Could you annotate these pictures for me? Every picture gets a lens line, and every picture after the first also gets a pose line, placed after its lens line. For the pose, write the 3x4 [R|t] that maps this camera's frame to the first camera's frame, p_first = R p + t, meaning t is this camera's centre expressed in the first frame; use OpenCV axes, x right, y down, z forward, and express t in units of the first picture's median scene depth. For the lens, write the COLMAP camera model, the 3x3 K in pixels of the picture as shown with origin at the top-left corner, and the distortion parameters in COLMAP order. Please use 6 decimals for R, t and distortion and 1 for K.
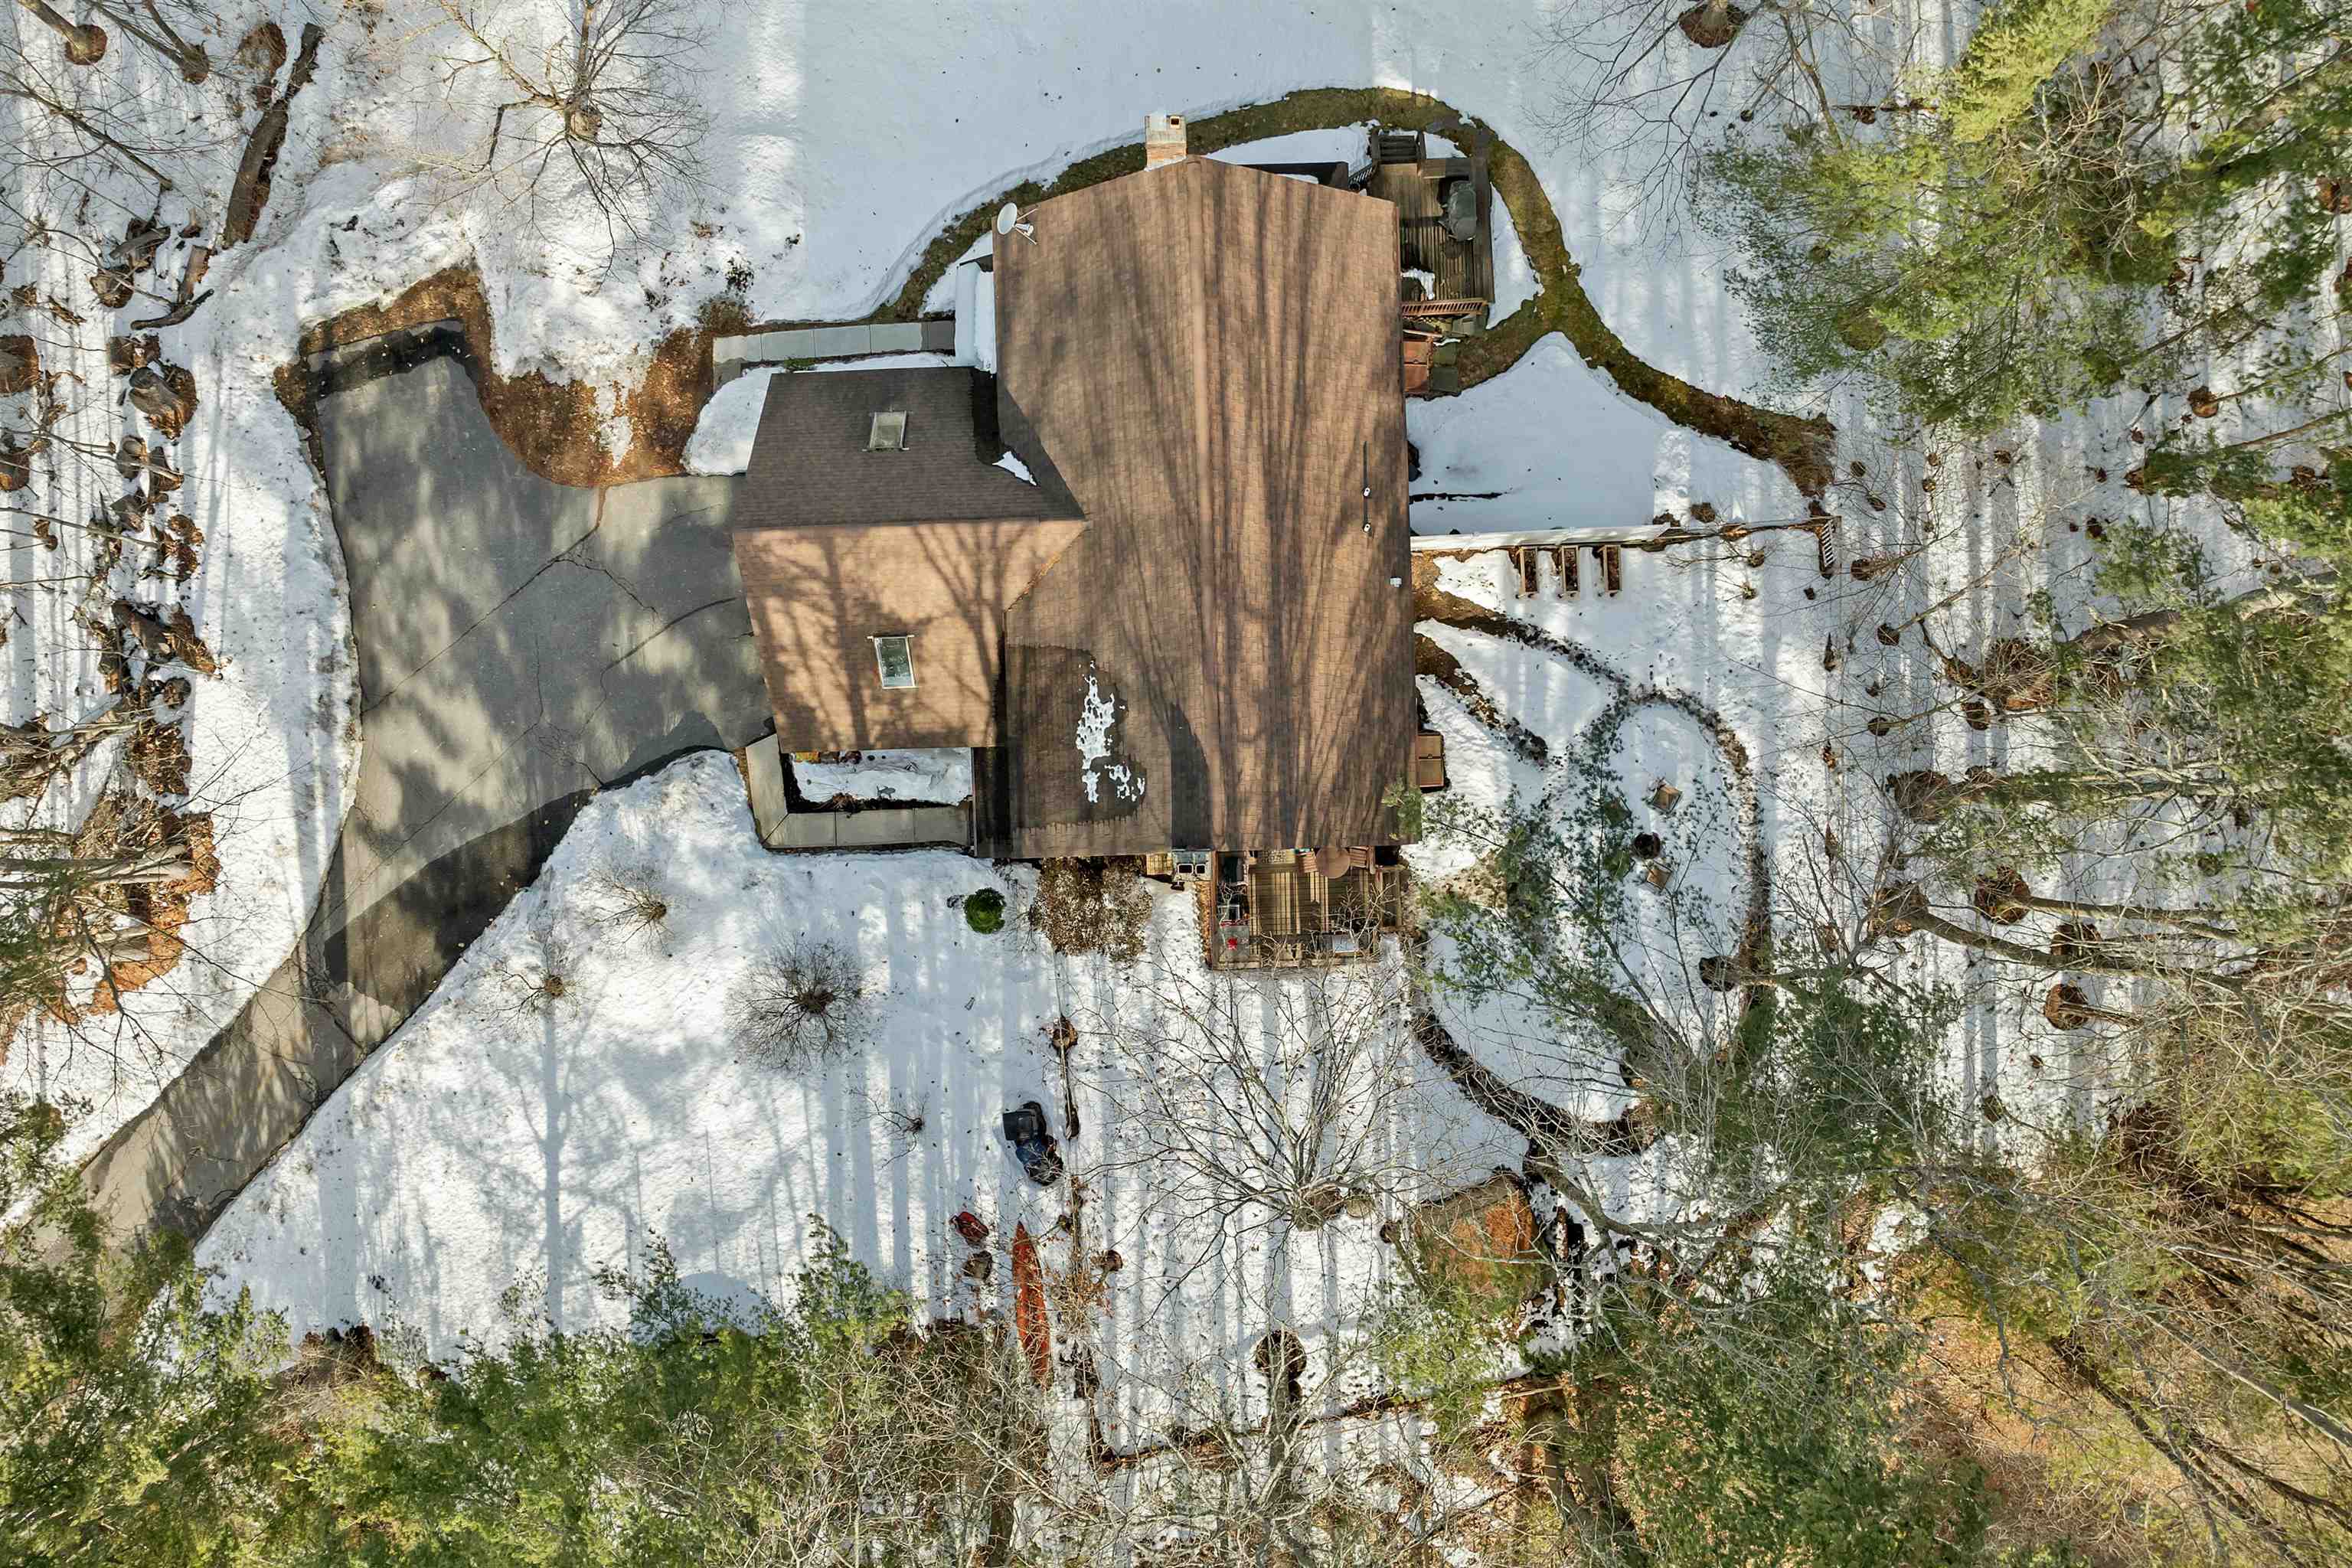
lens RADIAL K [[1680.5, 0, 1202.5], [0, 1680.5, 817.1], [0, 0, 1]] dist [-0.005876, -0.072301]
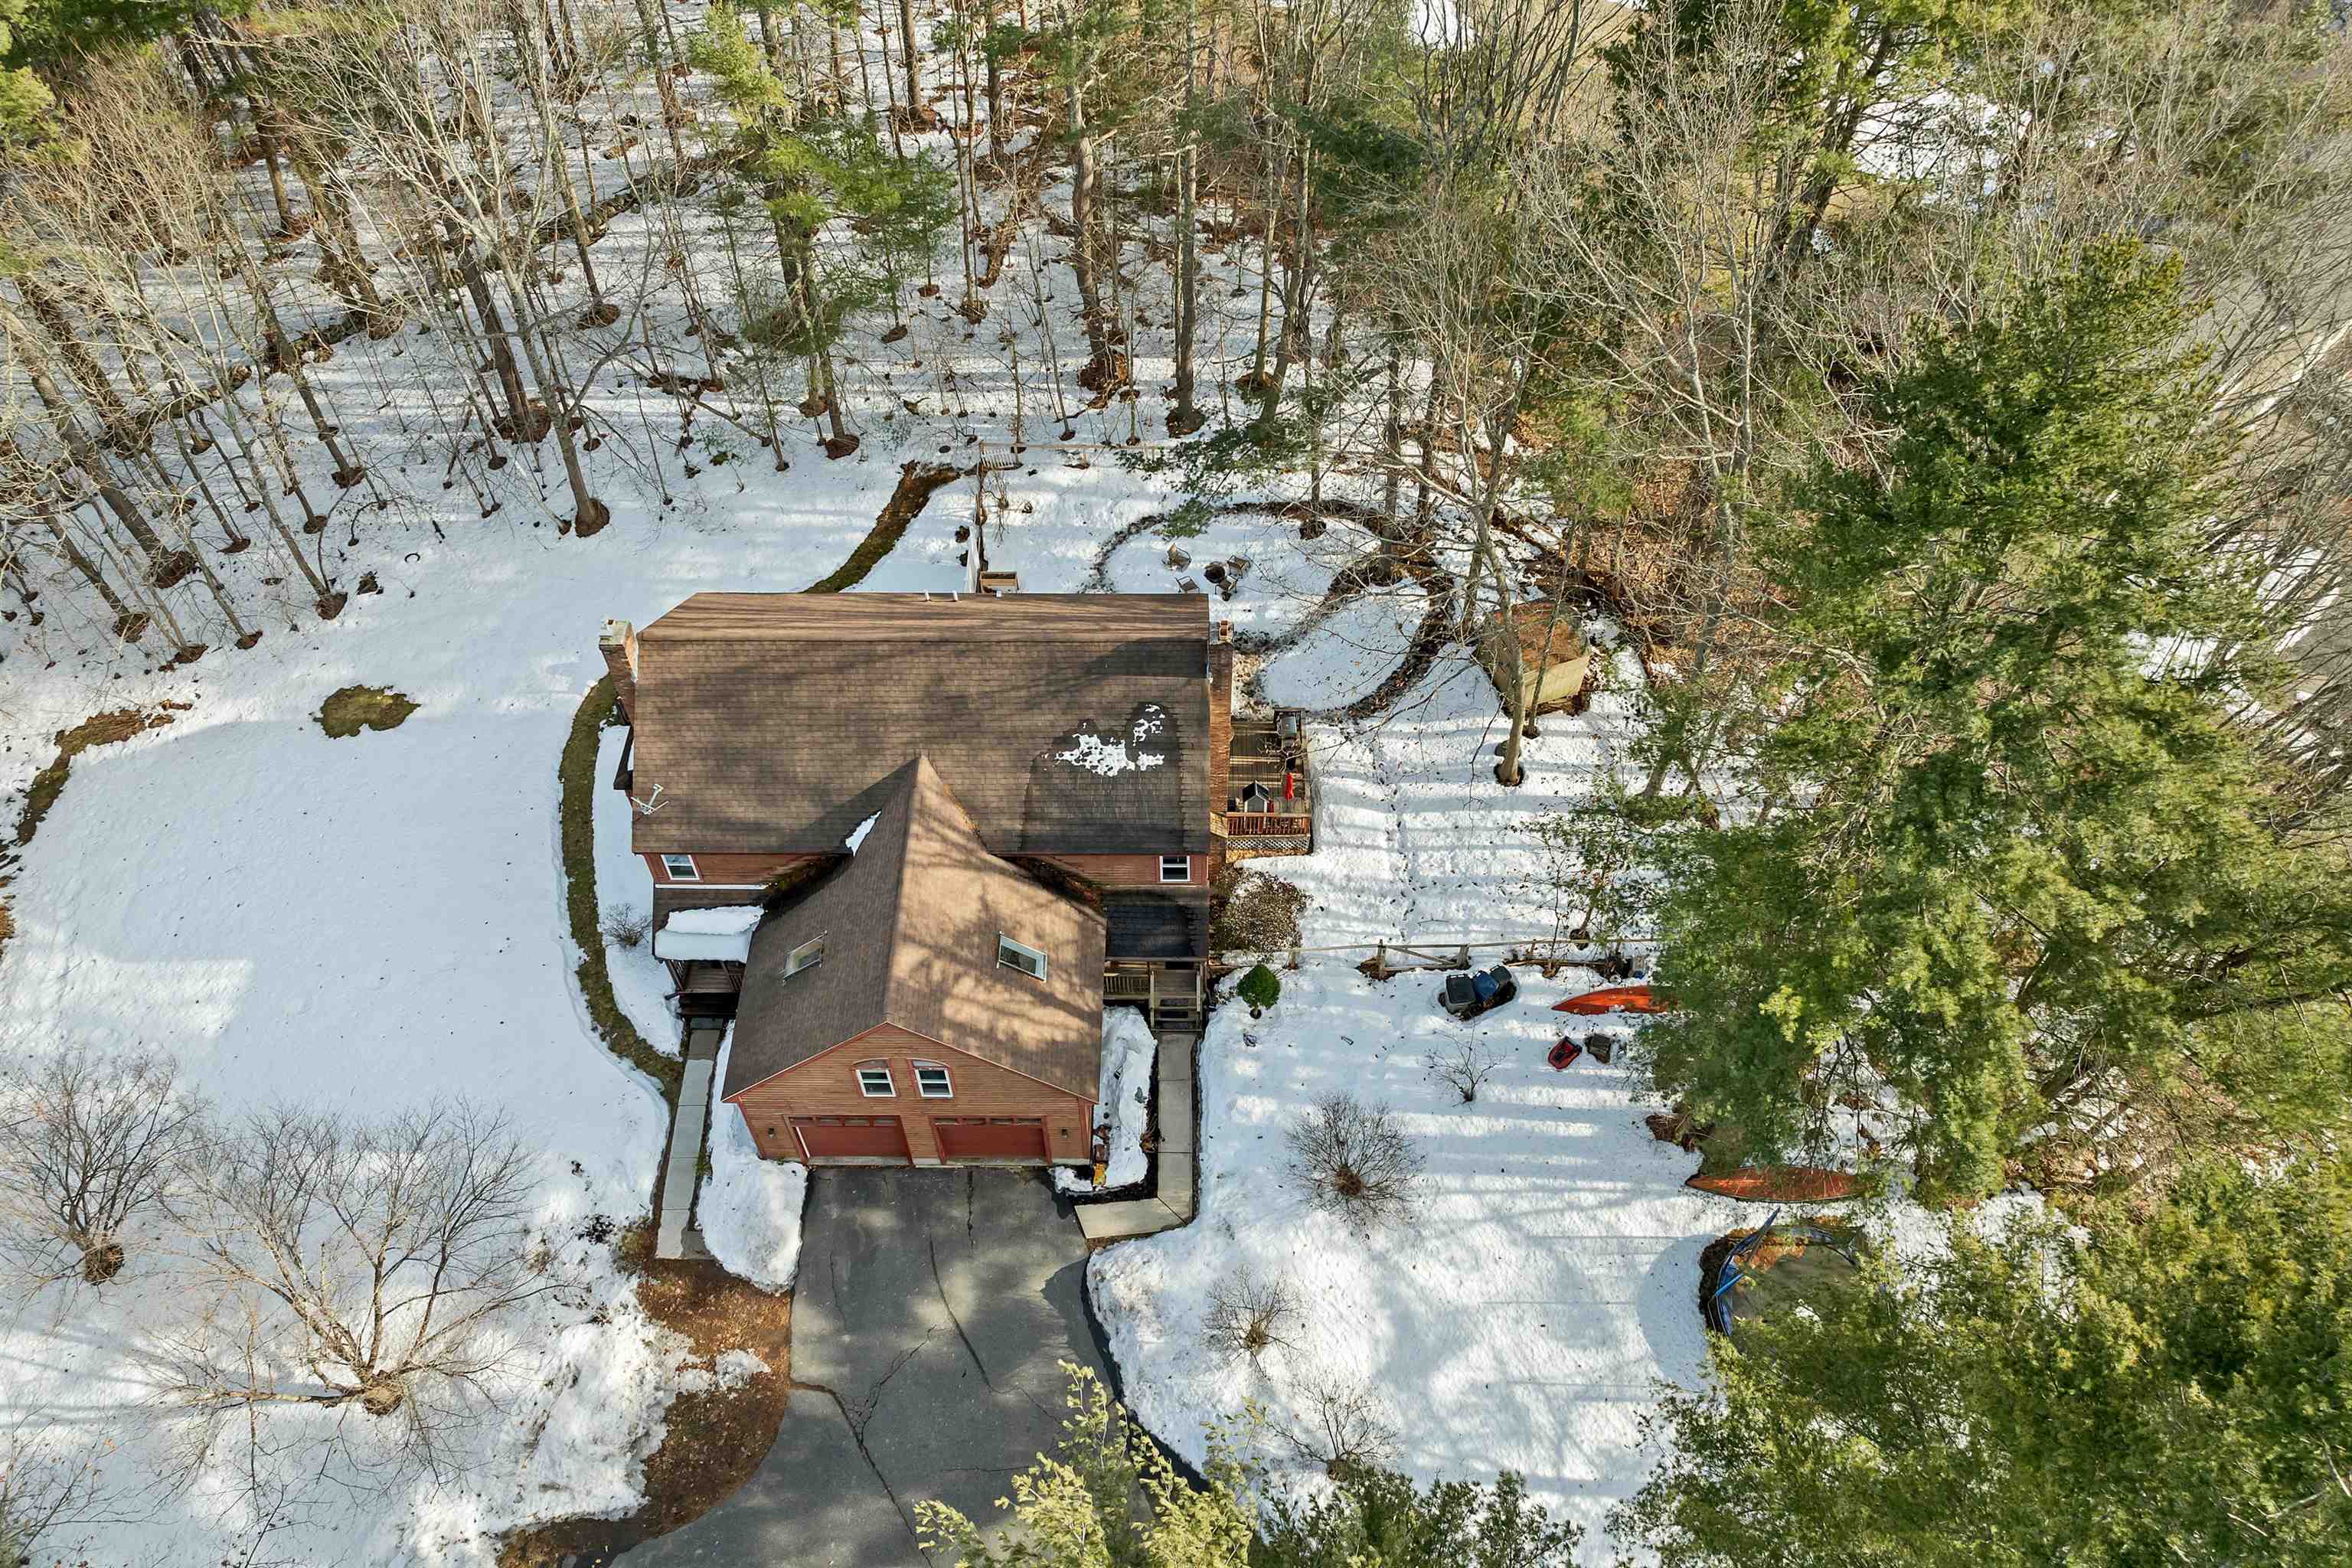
lens RADIAL K [[1676.9, 0, 1196.1], [0, 1676.9, 791.5], [0, 0, 1]] dist [-0.040756, 0.001586]
pose [[0.033848, -0.785741, 0.617629, -0.665233], [0.999288, 0.036932, -0.007780, 0.019272], [-0.016697, 0.617452, 0.786431, 0.088591]]
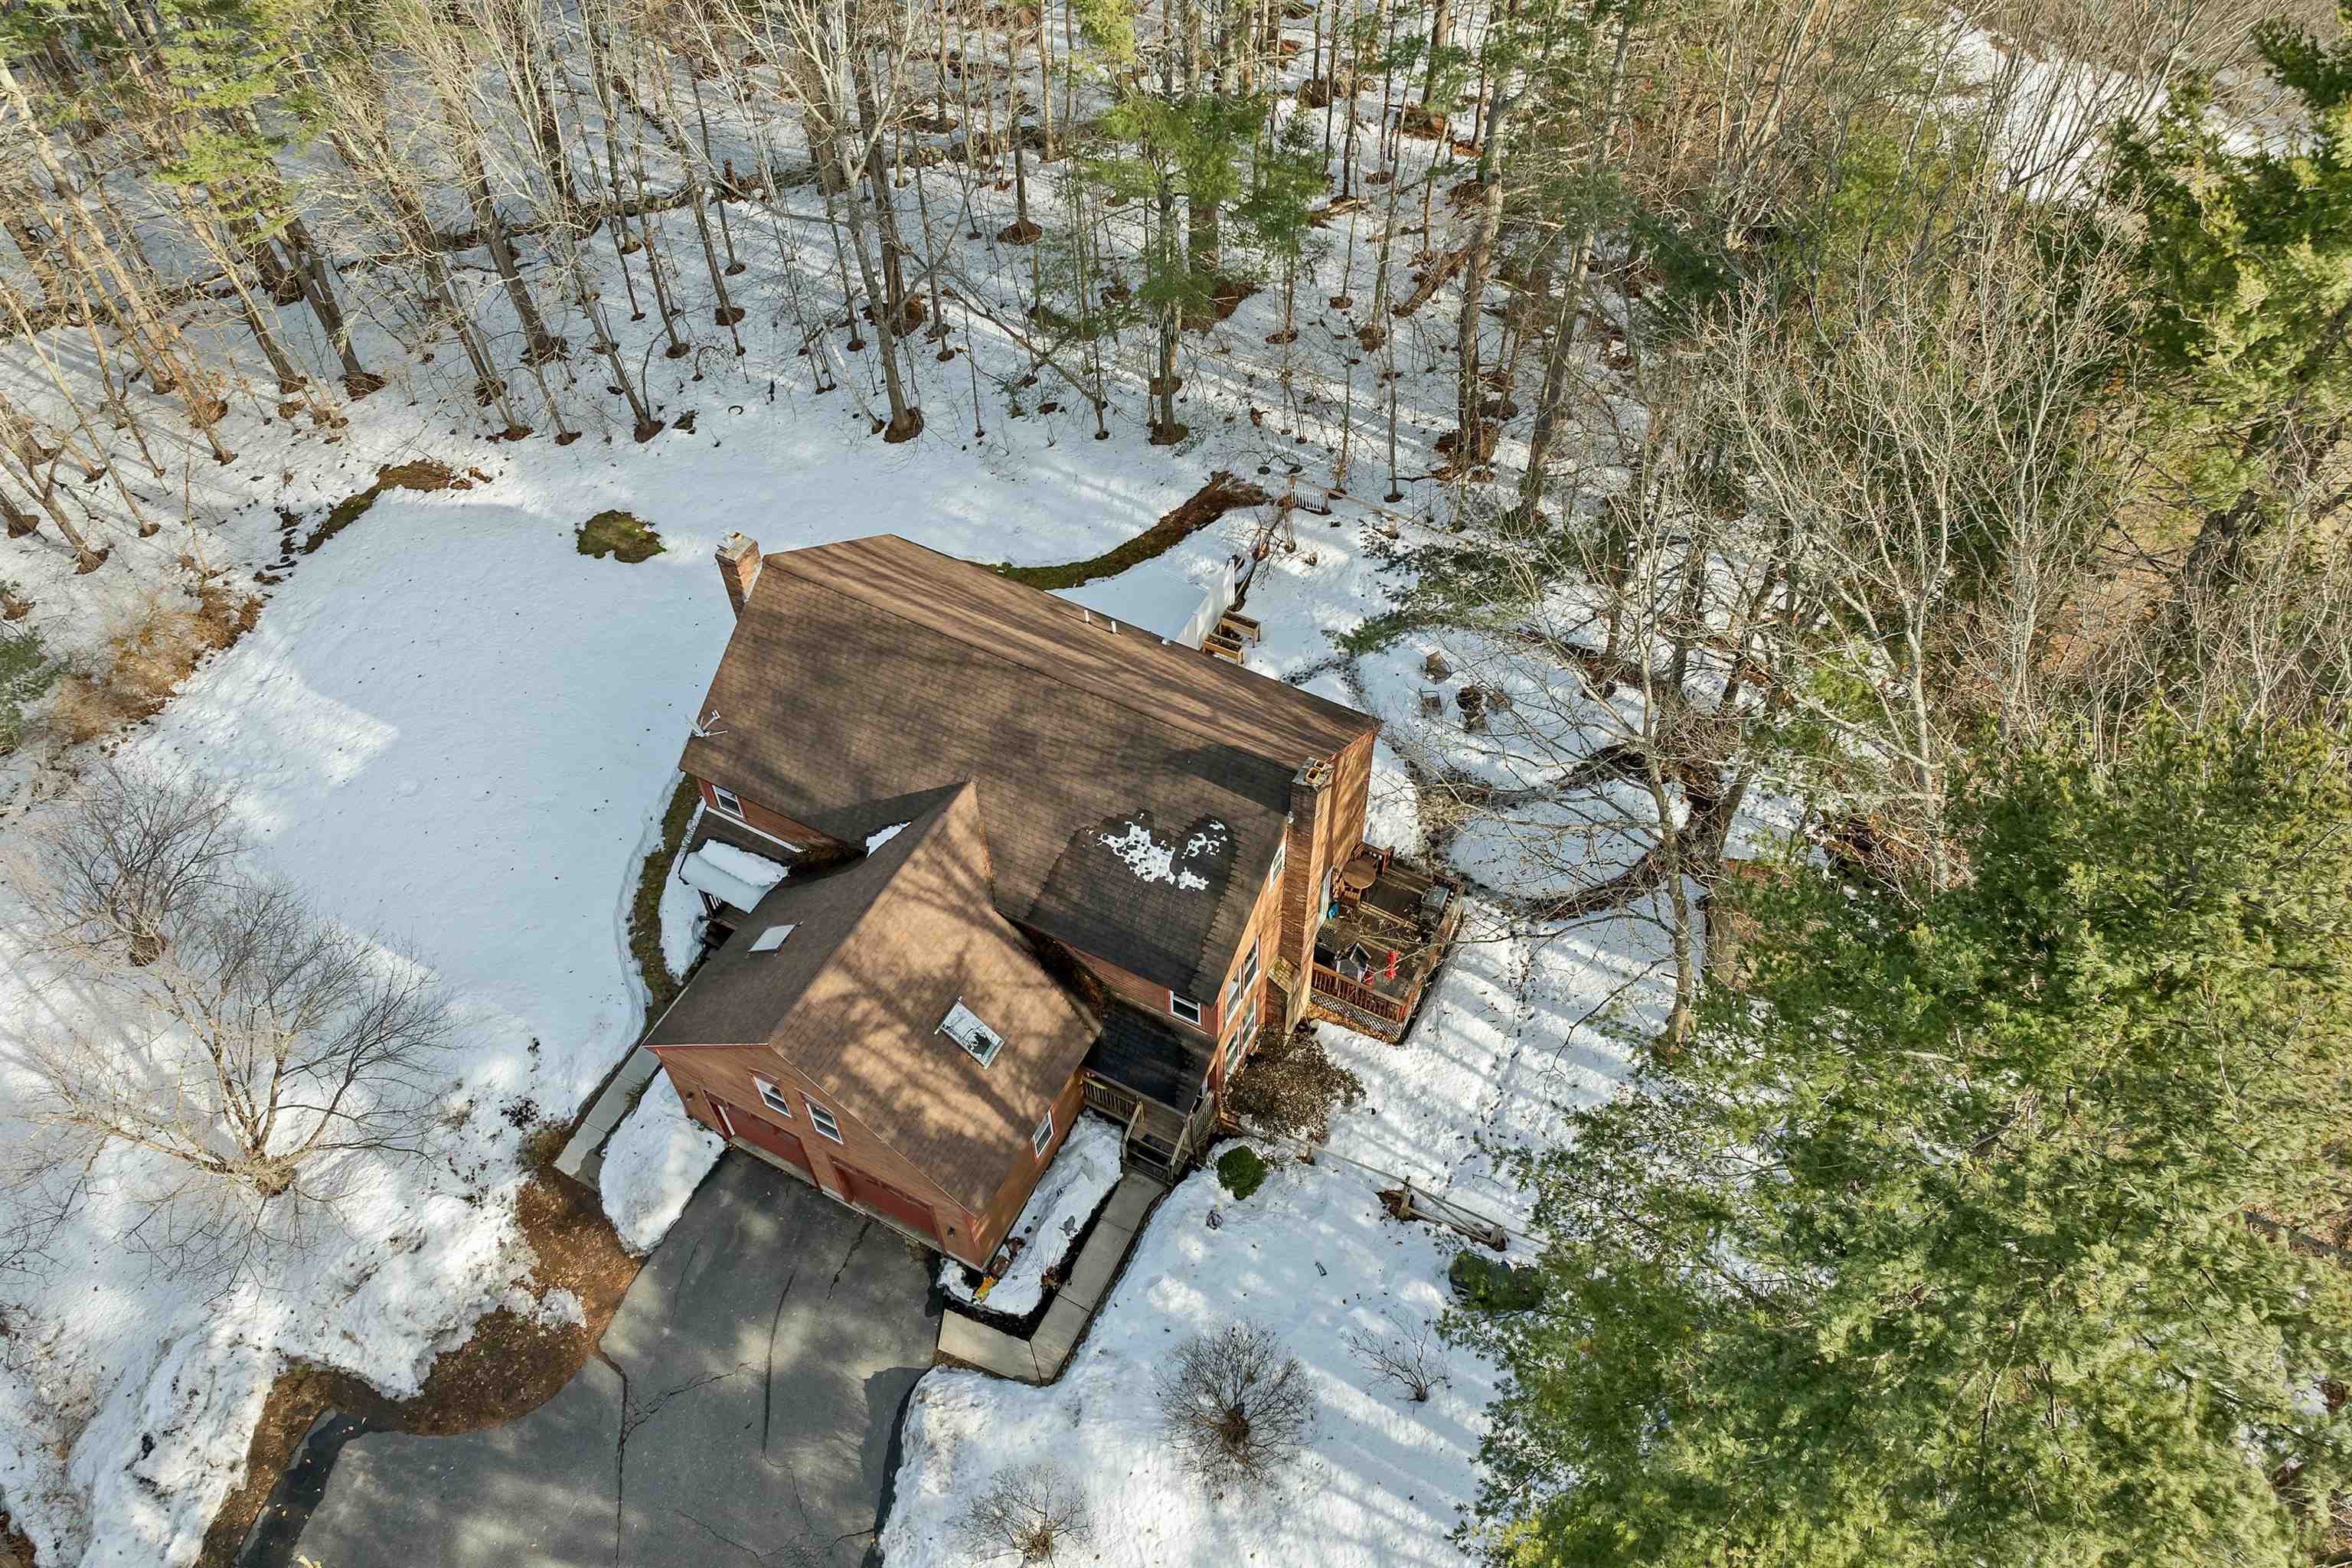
lens RADIAL K [[1701.1, 0, 1204.3], [0, 1701.1, 782.6], [0, 0, 1]] dist [-0.043239, -0.003515]
pose [[0.491305, -0.682563, 0.541043, -0.480084], [0.870945, 0.391189, -0.297366, 0.224196], [-0.008679, 0.617316, 0.786668, 0.136576]]
